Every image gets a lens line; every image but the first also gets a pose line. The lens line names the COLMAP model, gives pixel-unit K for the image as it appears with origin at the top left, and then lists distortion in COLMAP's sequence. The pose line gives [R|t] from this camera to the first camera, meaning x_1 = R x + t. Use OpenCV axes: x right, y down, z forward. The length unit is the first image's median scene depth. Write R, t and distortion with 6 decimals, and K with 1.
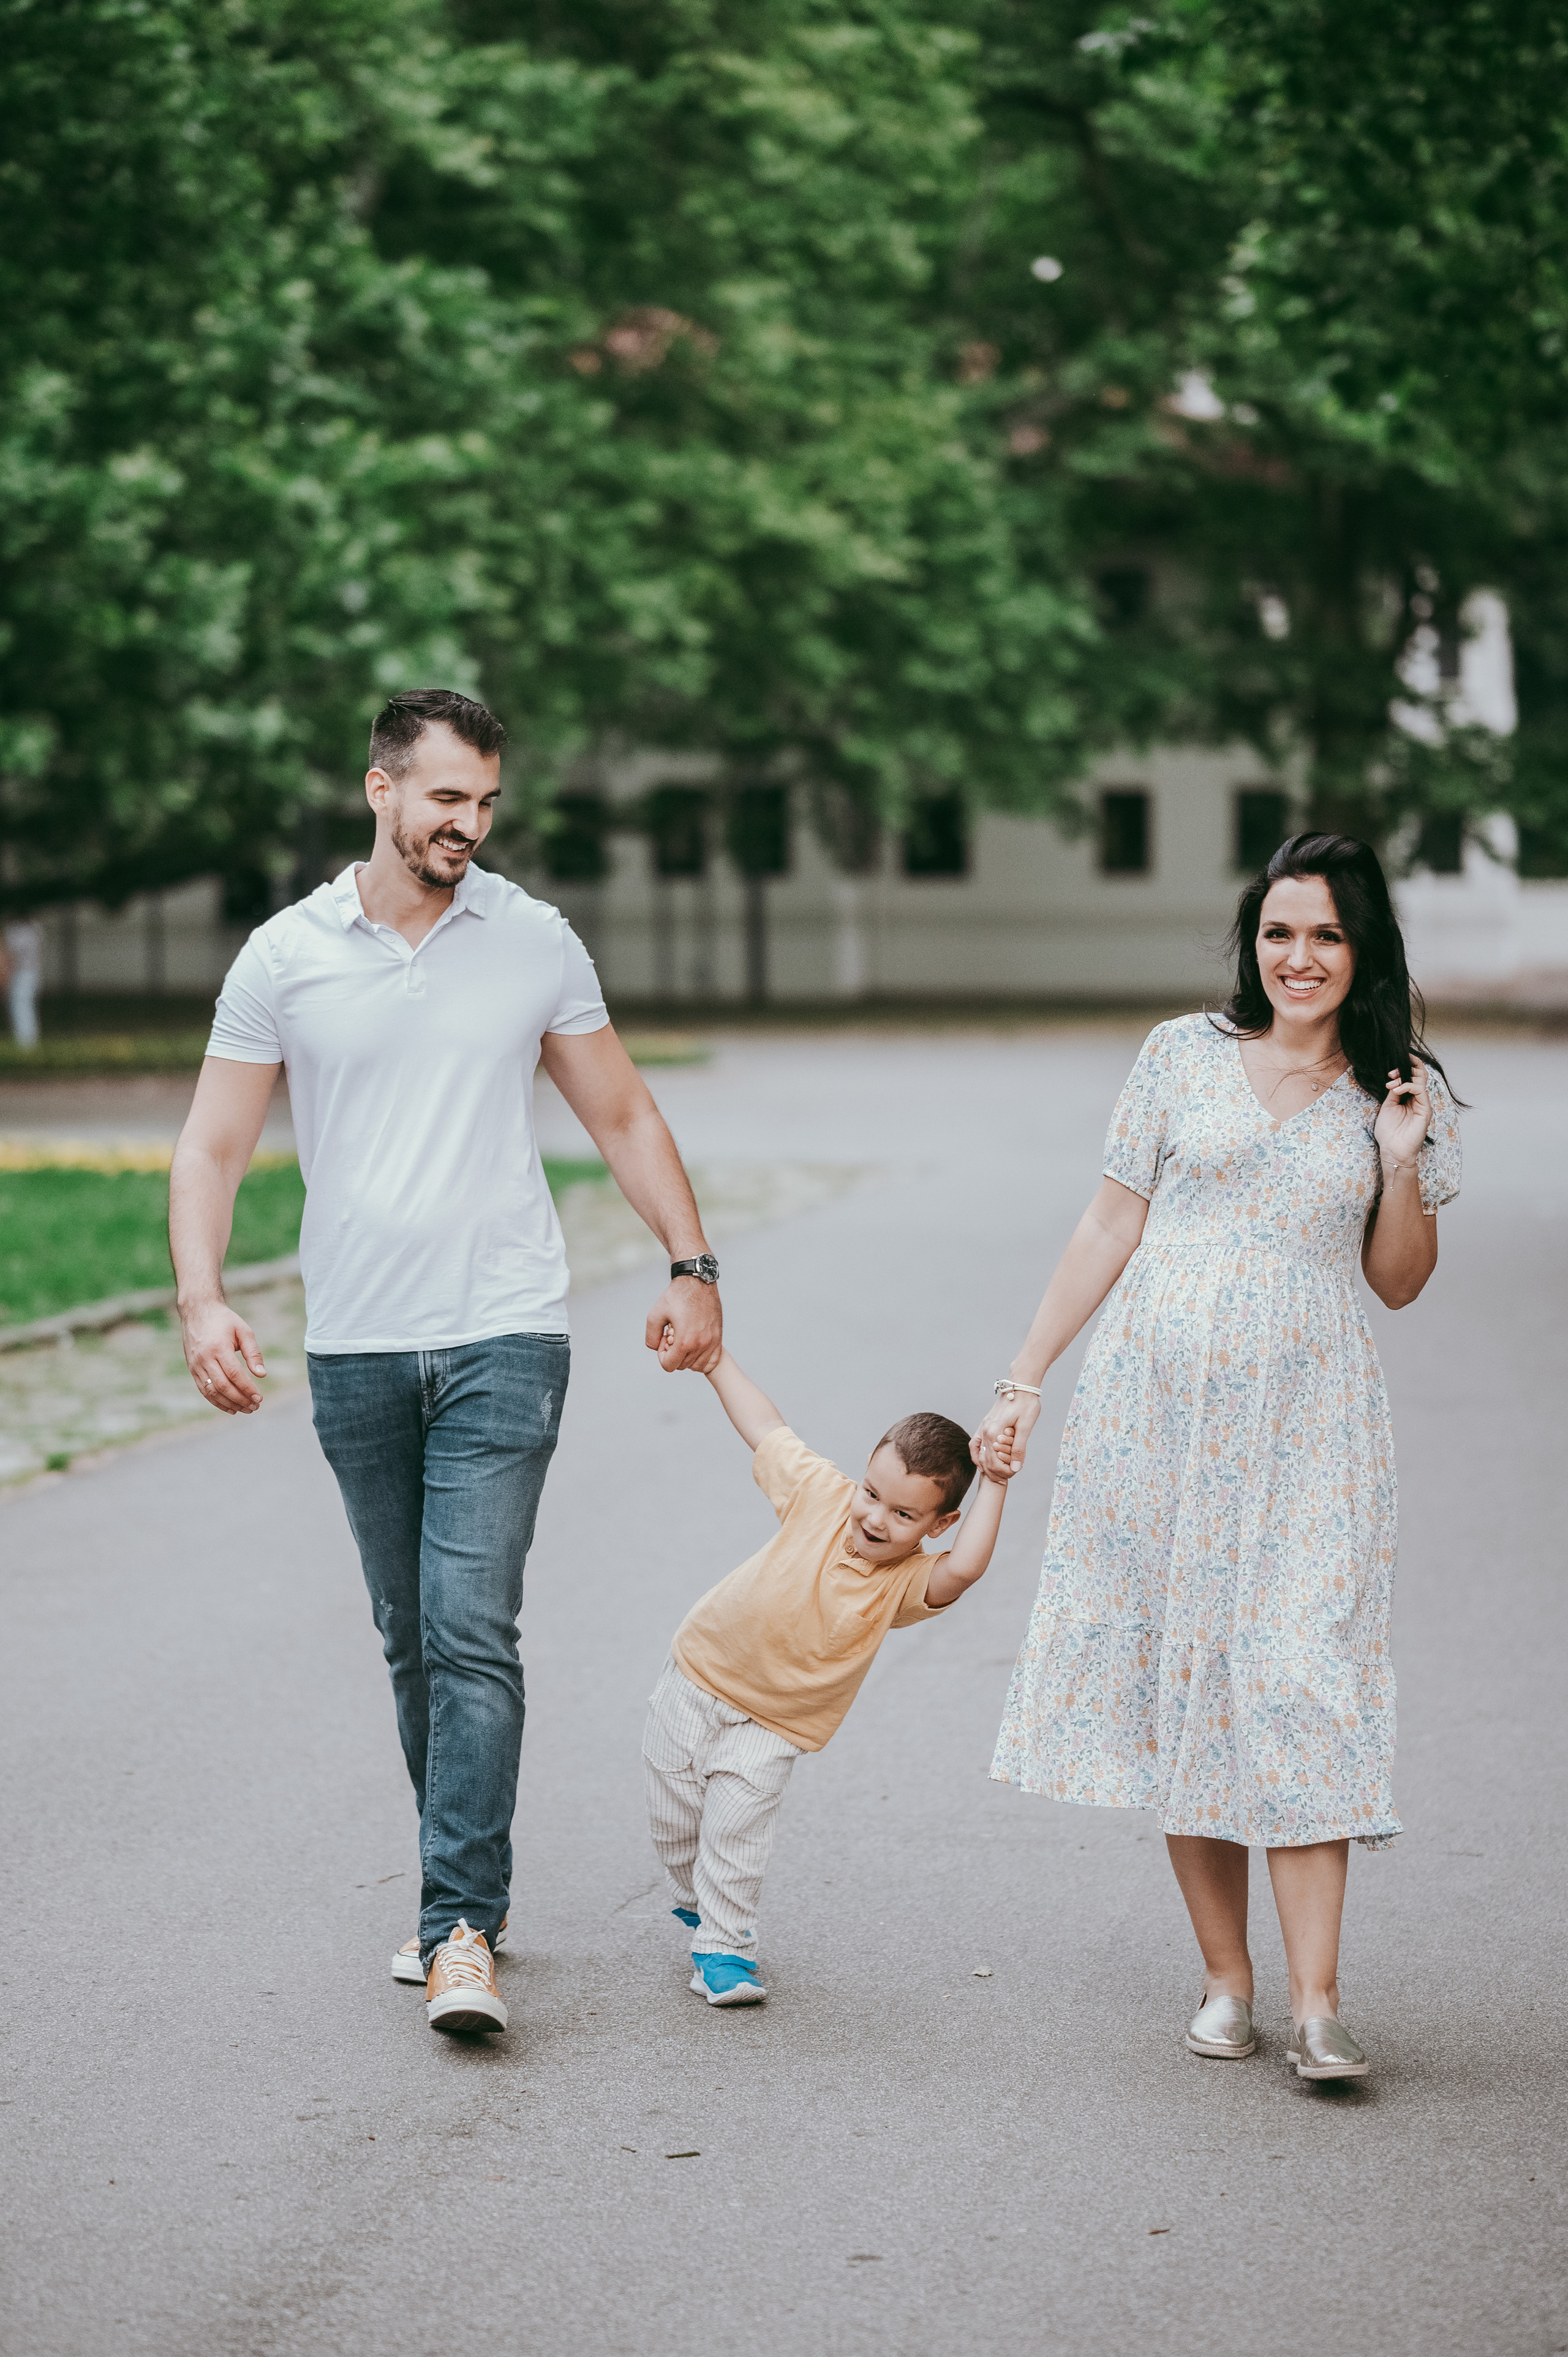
lens RADIAL K [[5753.0, 0, 785.2], [0, 5753.0, 1177.3], [0, 0, 1]] dist [-0.013167, 0.000000]
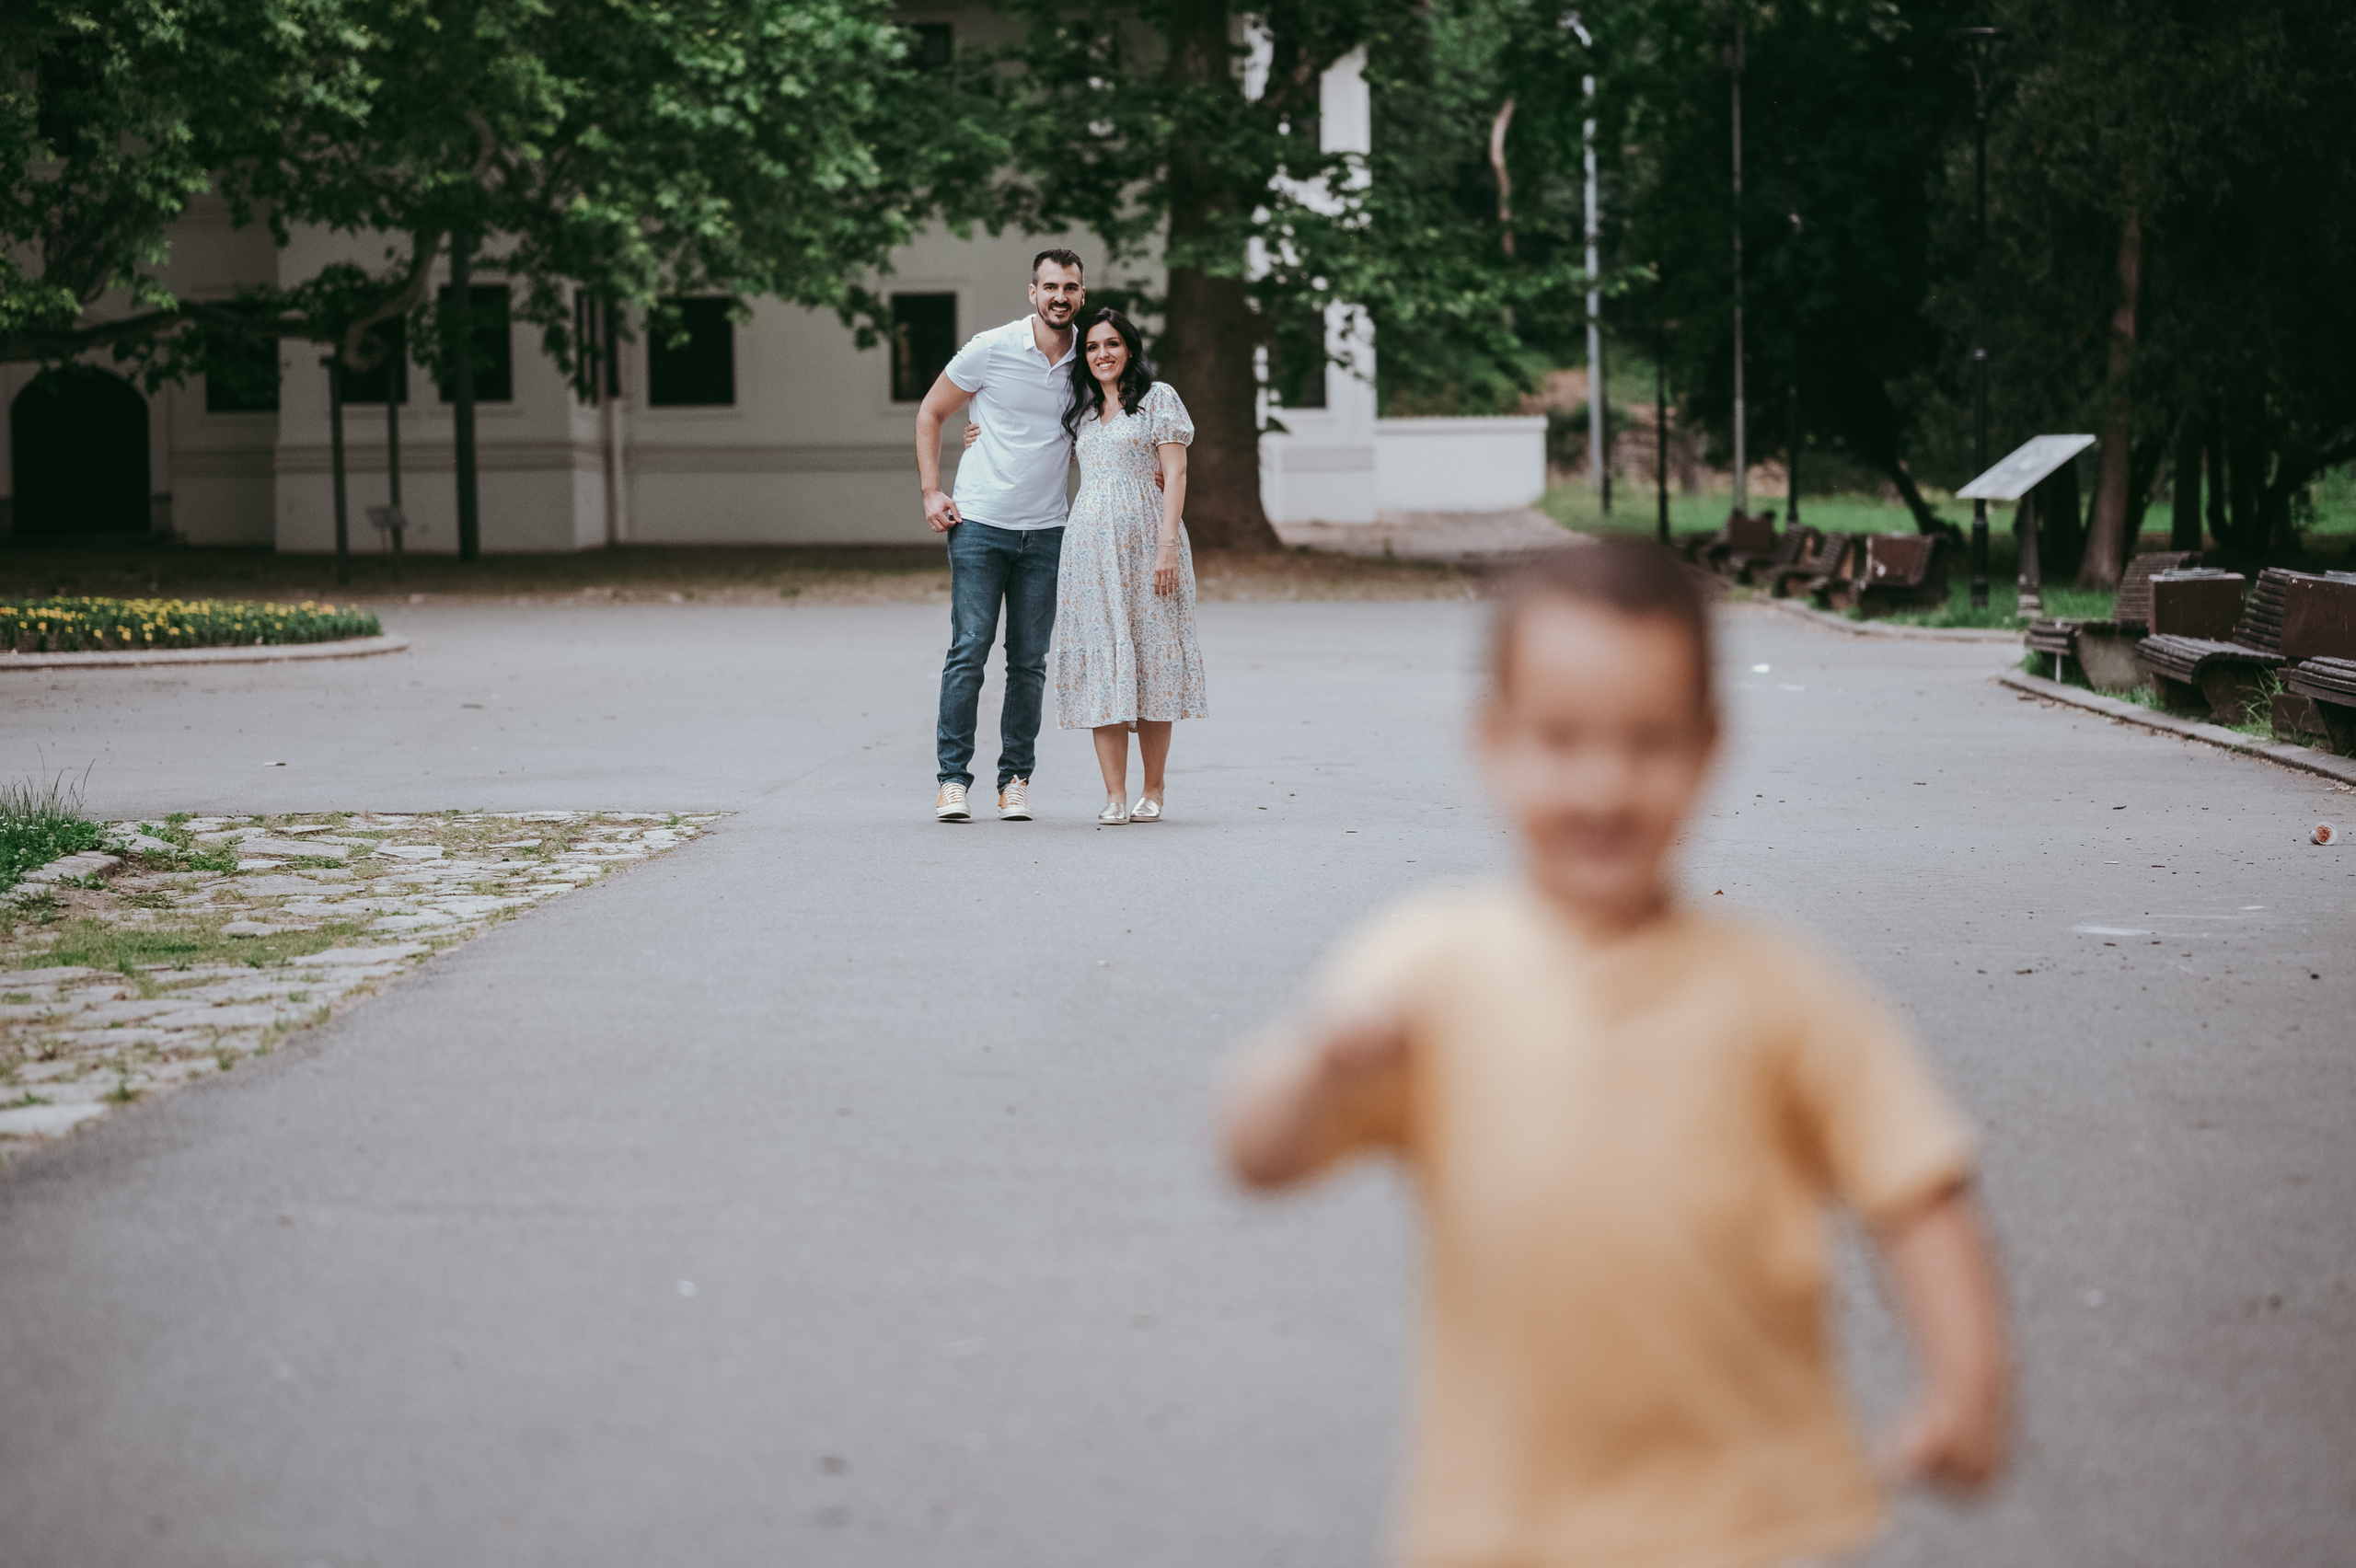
lens RADIAL K [[5751.1, 0, 1179.7], [0, 5751.1, 777.2], [0, 0, 1]] dist [-0.013167, 0.000000]
pose [[0.993767, -0.012085, 0.110816, 0.005433], [0.011537, 0.999918, 0.005580, -0.004506], [-0.110874, -0.004266, 0.993825, 0.256416]]
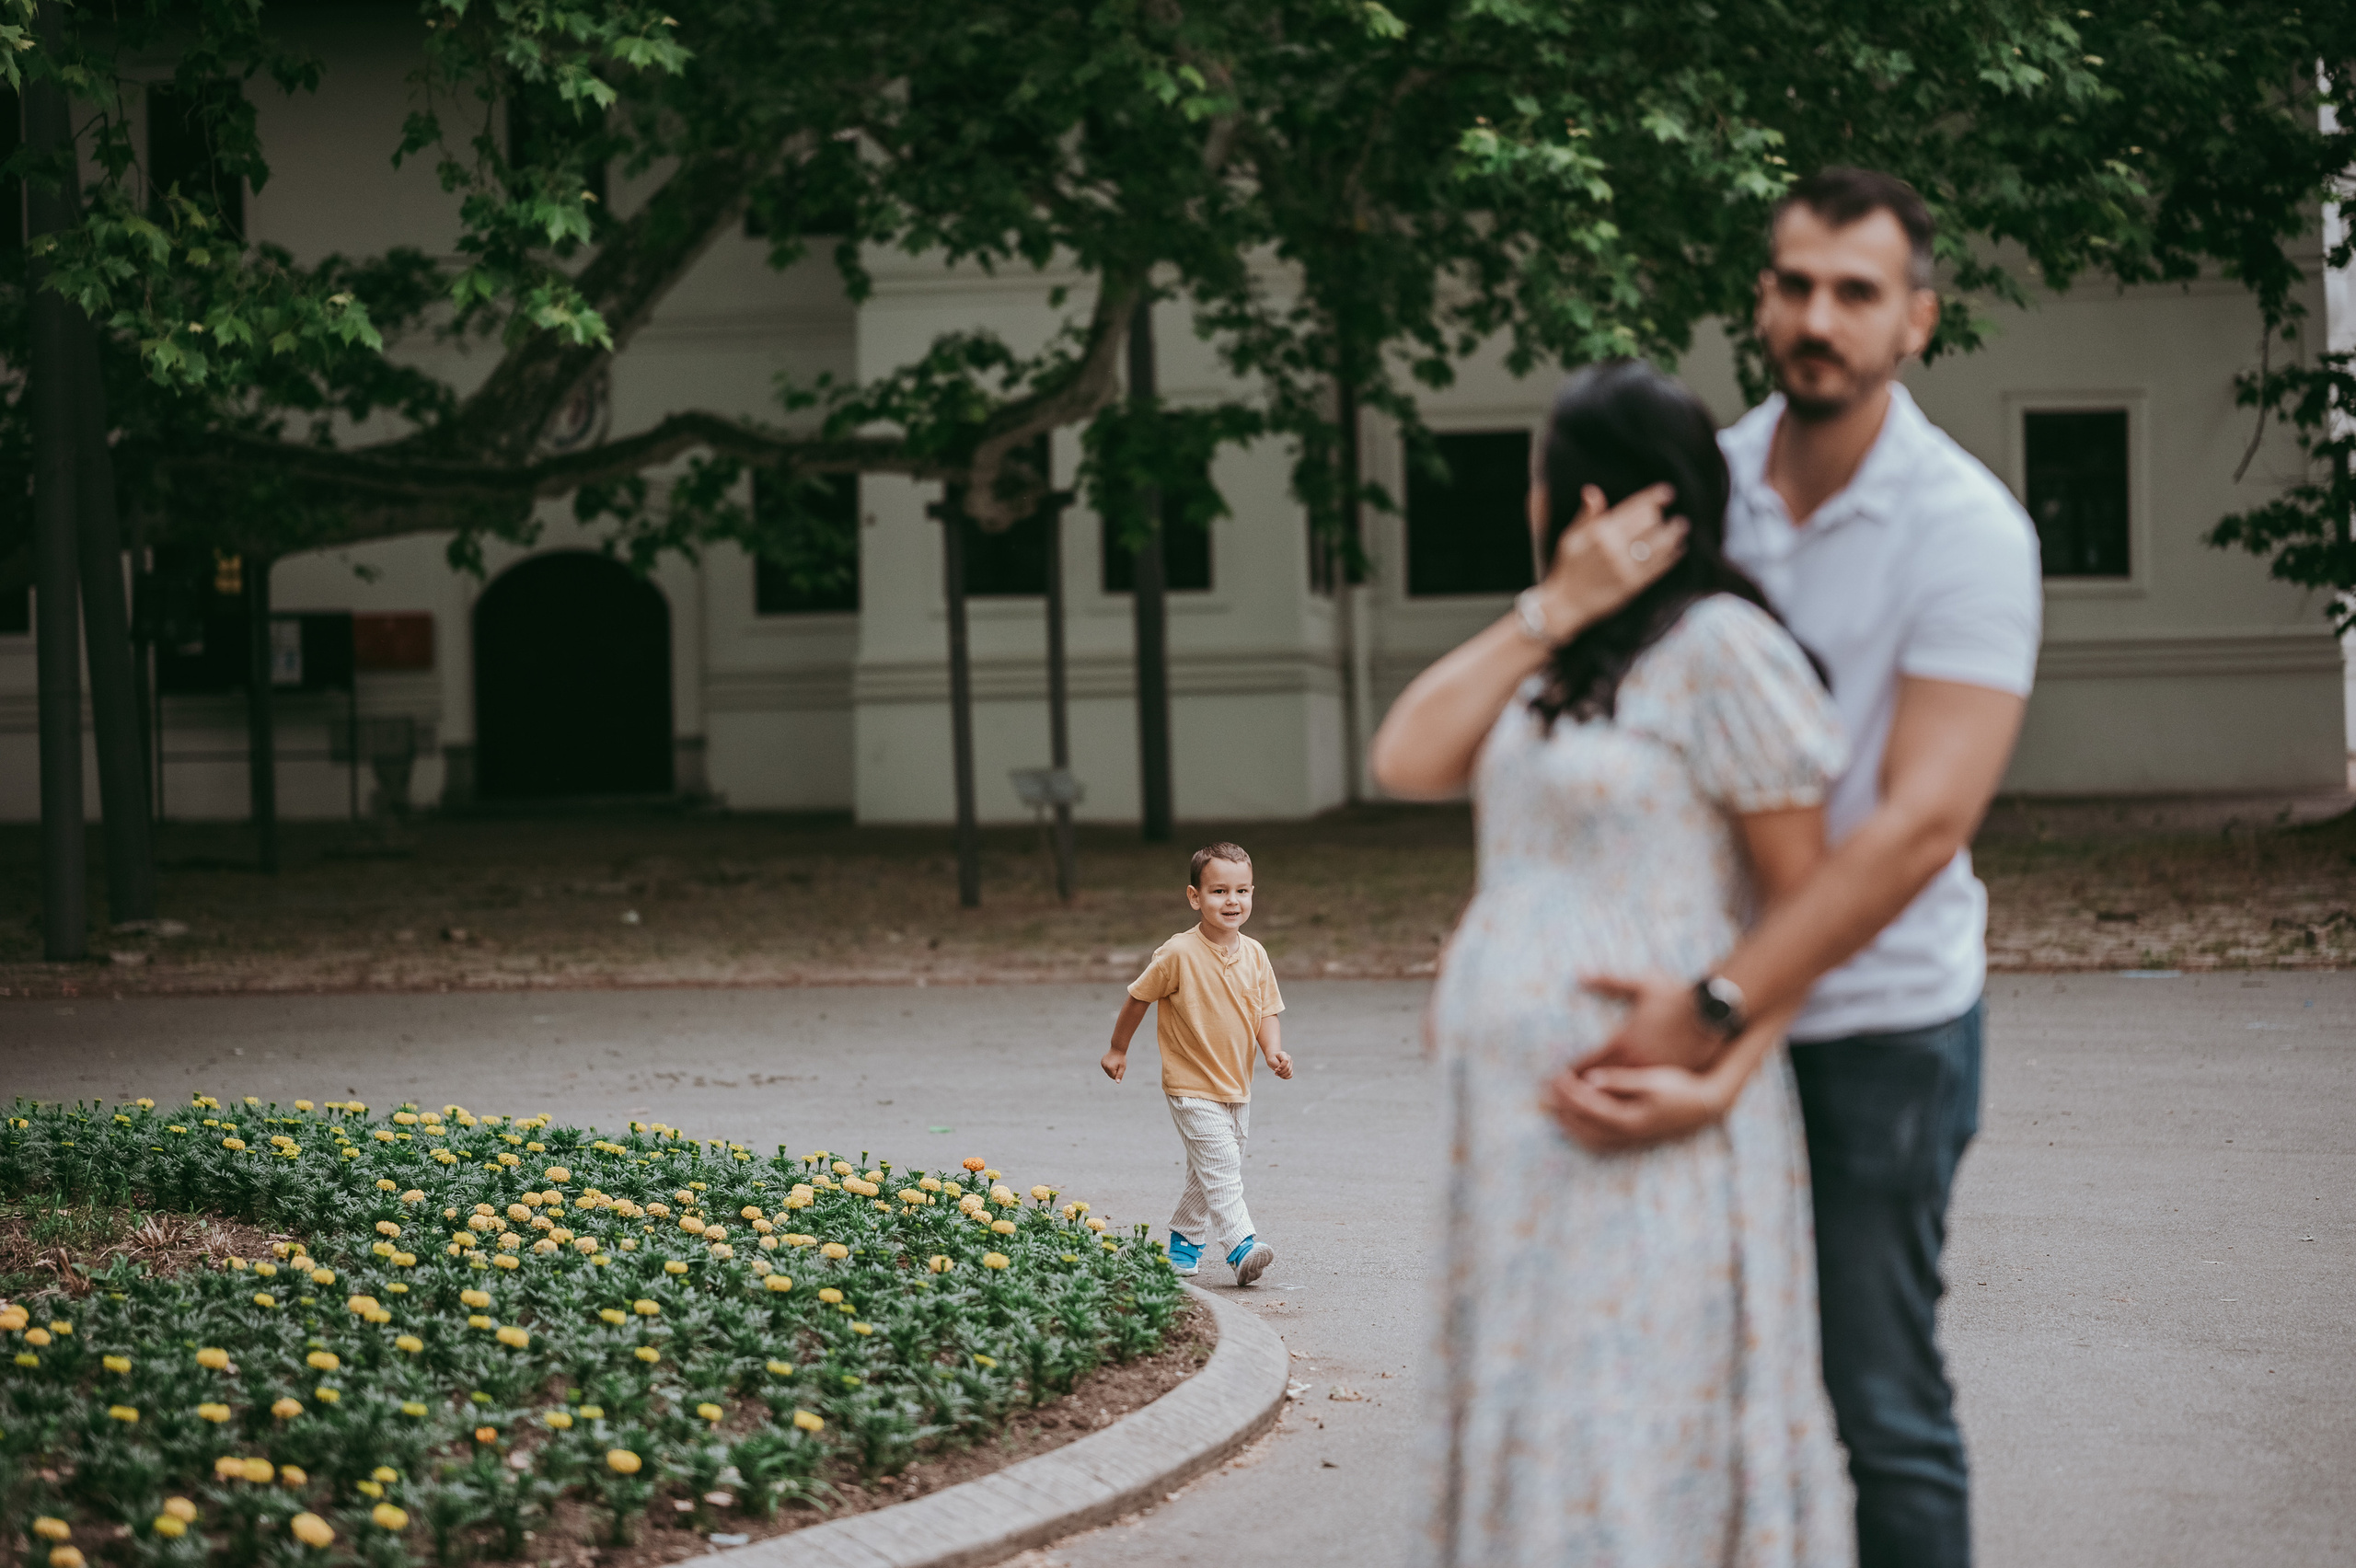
lens RADIAL K [[5751.1, 0, 1177.3], [0, 5751.1, 786.1], [0, 0, 1]] dist [-0.013167, 0.000000]
pose [[0.999777, -0.019076, 0.009006, -0.009835], [0.019350, 0.999320, -0.031382, -0.024270], [-0.008401, 0.031549, 0.999467, 0.635732]]
